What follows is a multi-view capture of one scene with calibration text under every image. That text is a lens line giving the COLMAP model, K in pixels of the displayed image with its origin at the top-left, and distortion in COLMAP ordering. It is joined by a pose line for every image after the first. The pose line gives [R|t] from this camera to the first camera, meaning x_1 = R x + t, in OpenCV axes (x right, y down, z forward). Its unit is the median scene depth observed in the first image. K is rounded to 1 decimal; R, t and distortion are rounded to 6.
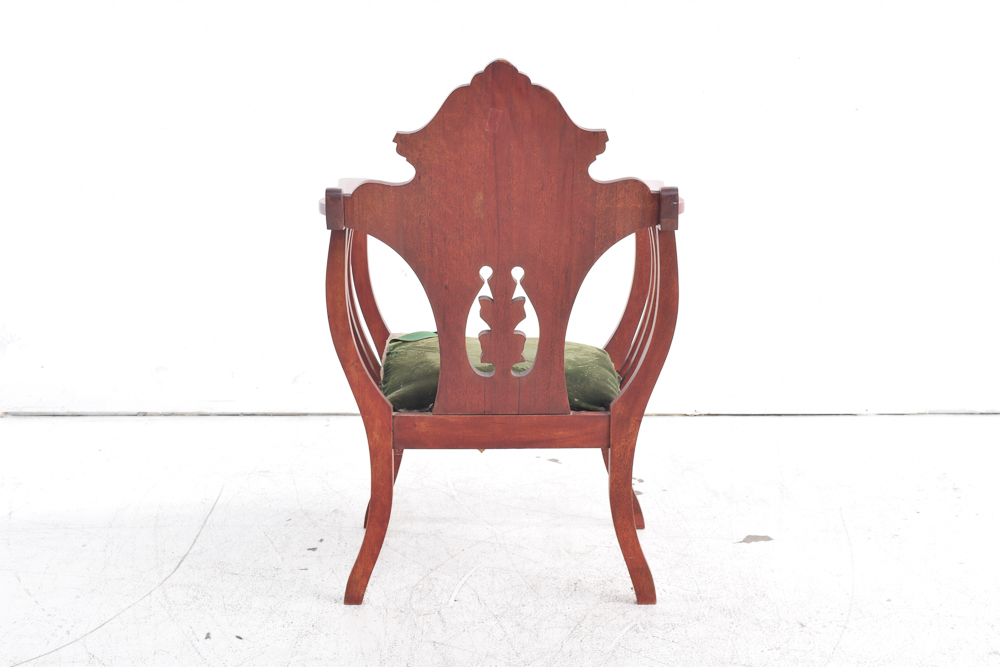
lens RADIAL K [[1526.2, 0, 500.0], [0, 1526.2, 333.5], [0, 0, 1]] dist [-0.007835, -0.000533]
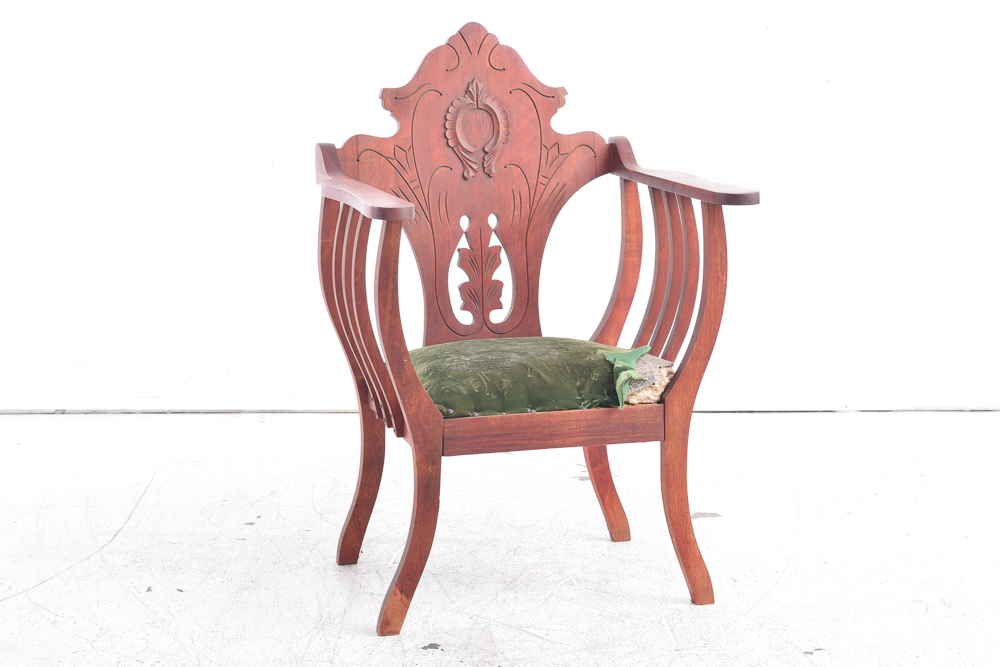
lens RADIAL K [[2076.7, 0, 500.0], [0, 2076.7, 333.5], [0, 0, 1]] dist [0.063274, -0.071705]
pose [[0.999969, -0.001268, 0.007723, 0.029140], [0.001544, 0.999359, -0.035780, 0.070777], [-0.007673, 0.035790, 0.999330, -0.360224]]
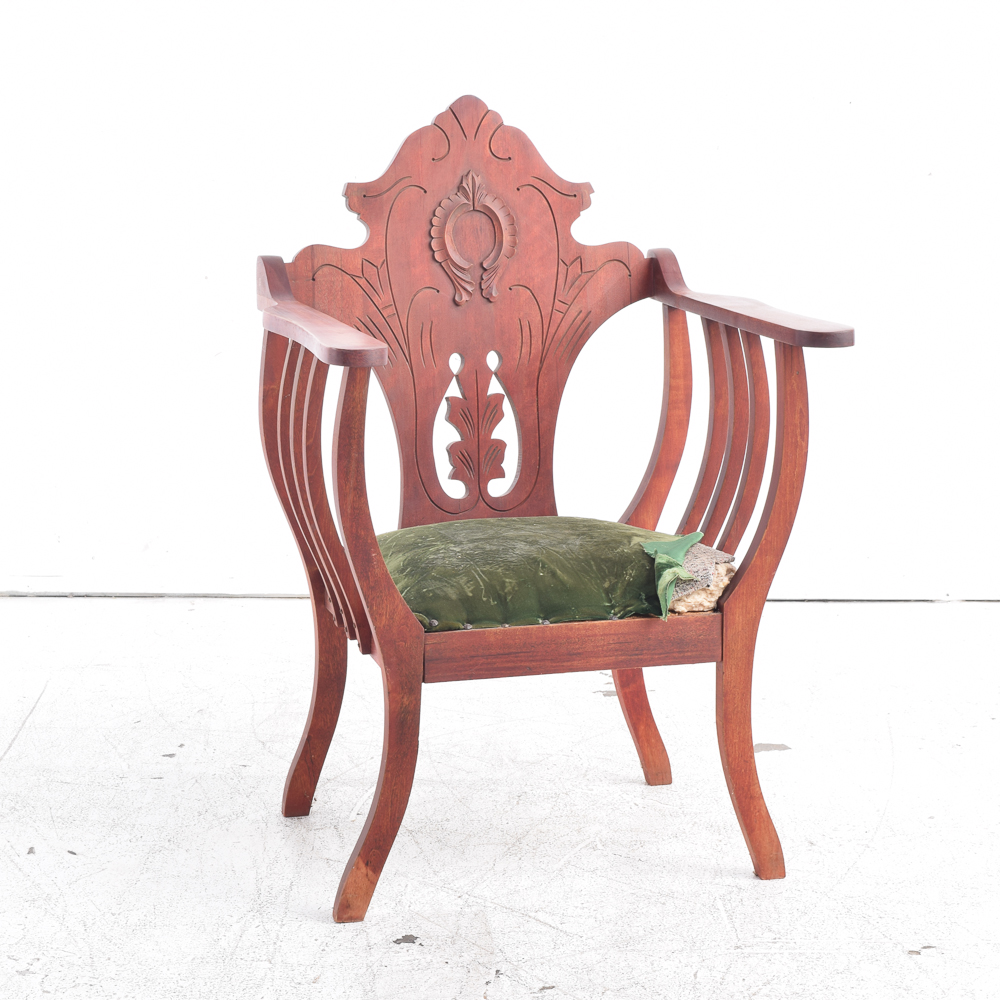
lens RADIAL K [[2487.5, 0, 500.0], [0, 2487.5, 500.0], [0, 0, 1]] dist [0.007405, 0.029705]
pose [[0.999939, 0.006457, 0.008914, 0.028035], [-0.006284, 0.999794, -0.019293, 0.041318], [-0.009037, 0.019236, 0.999774, -0.227727]]
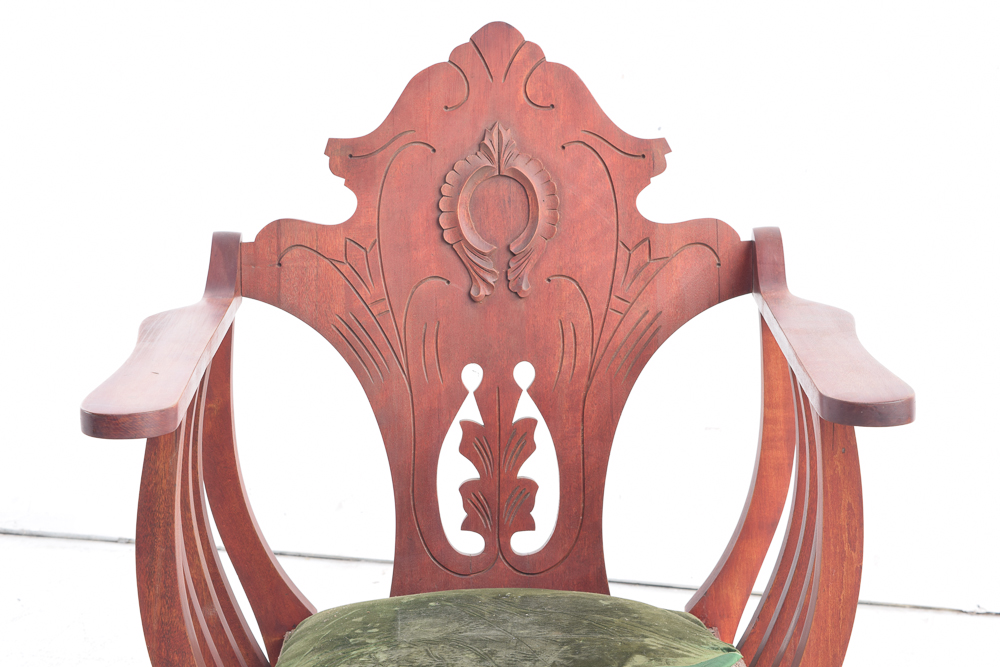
lens RADIAL K [[2076.7, 0, 500.0], [0, 2076.7, 333.5], [0, 0, 1]] dist [0.063274, -0.071705]
pose [[0.960666, 0.047741, -0.273571, 0.230391], [-0.049772, 0.998760, -0.000483, -0.062219], [0.273209, 0.014080, 0.961852, 0.238872]]
